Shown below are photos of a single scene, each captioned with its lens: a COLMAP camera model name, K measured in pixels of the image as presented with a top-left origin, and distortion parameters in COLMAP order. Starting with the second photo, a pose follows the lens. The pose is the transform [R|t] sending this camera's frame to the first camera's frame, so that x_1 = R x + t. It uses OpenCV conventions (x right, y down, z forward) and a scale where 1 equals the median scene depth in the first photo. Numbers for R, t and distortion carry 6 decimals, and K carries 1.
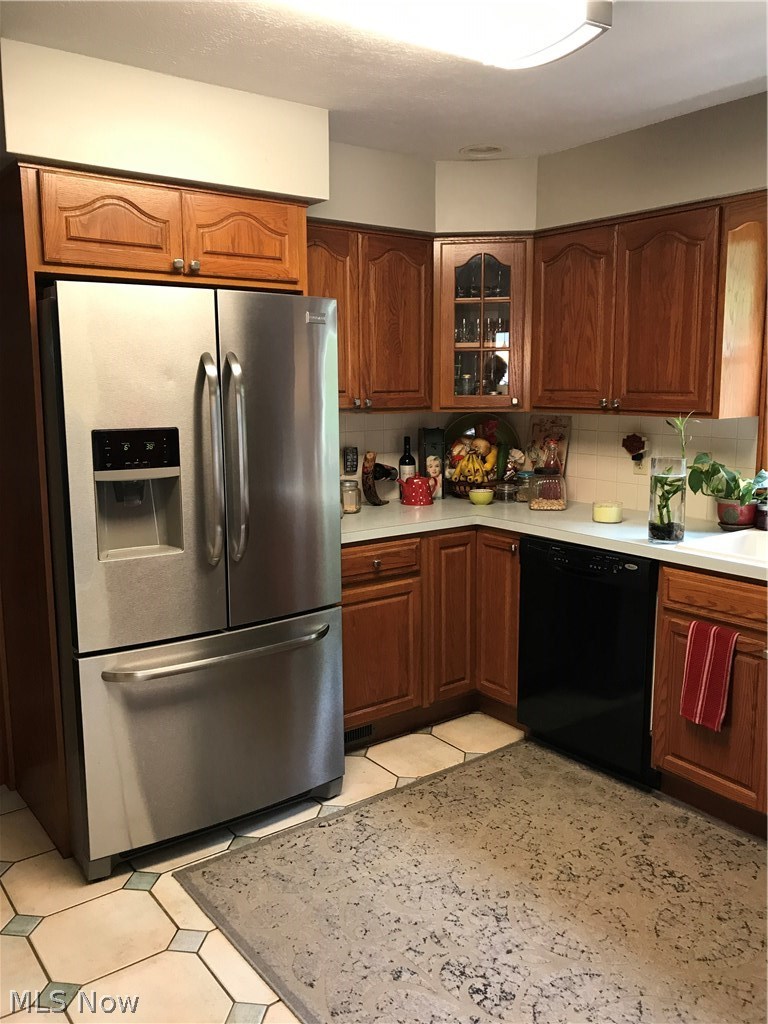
lens RADIAL K [[840.7, 0, 380.9], [0, 840.7, 511.4], [0, 0, 1]] dist [0.045692, -0.038207]
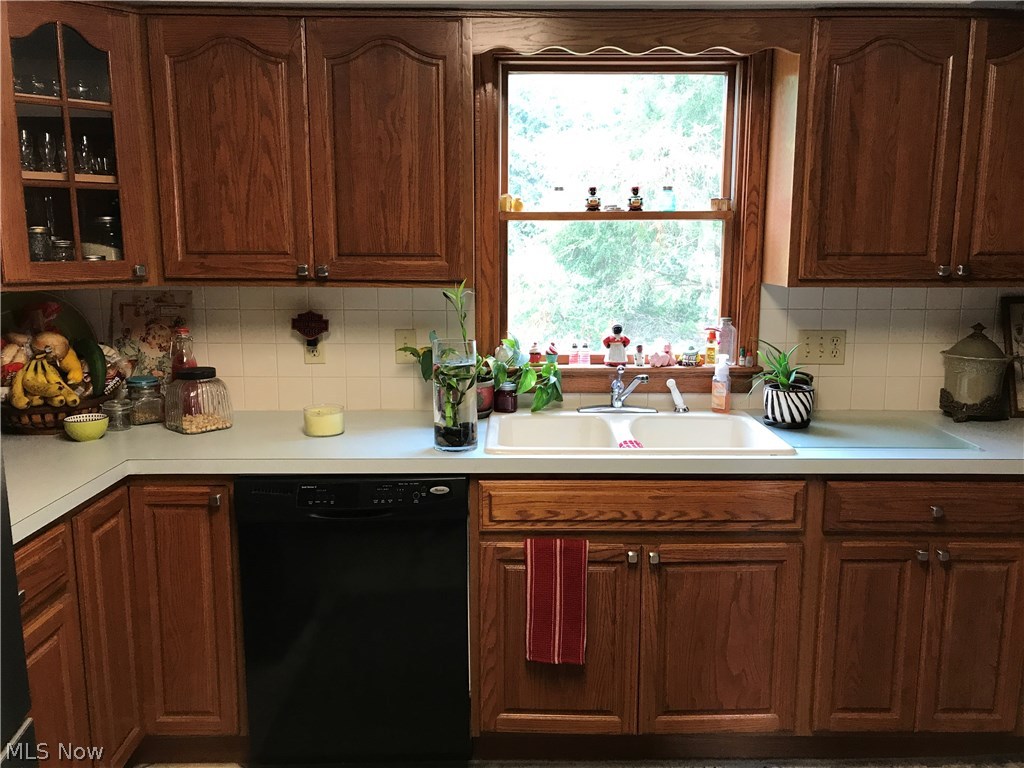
lens RADIAL K [[840.7, 0, 511.5], [0, 840.7, 383.7], [0, 0, 1]] dist [0.045692, -0.038207]
pose [[0.595048, -0.131086, 0.792928, -0.211450], [0.123287, 0.989820, 0.071116, -0.062988], [-0.794178, 0.055441, 0.605152, 0.434599]]
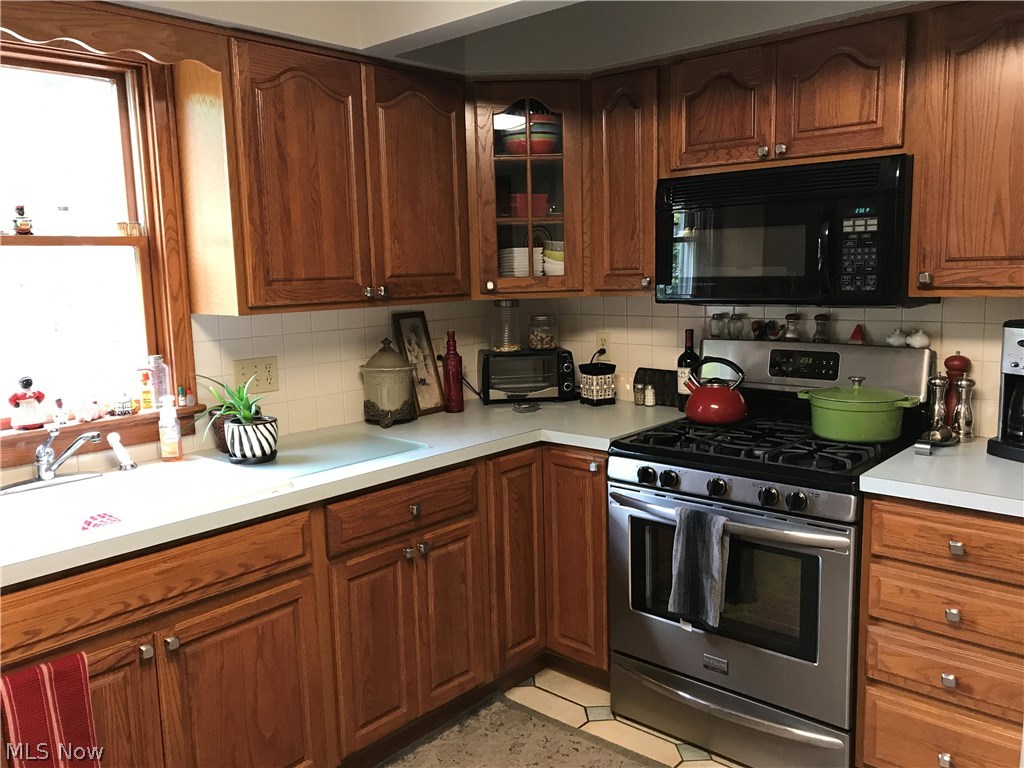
lens RADIAL K [[840.7, 0, 508.7], [0, 840.7, 383.7], [0, 0, 1]] dist [0.045692, -0.038207]
pose [[-0.190610, -0.131636, 0.972800, -0.202756], [0.181061, 0.969252, 0.166633, -0.085898], [-0.964824, 0.207898, -0.160915, 0.593611]]
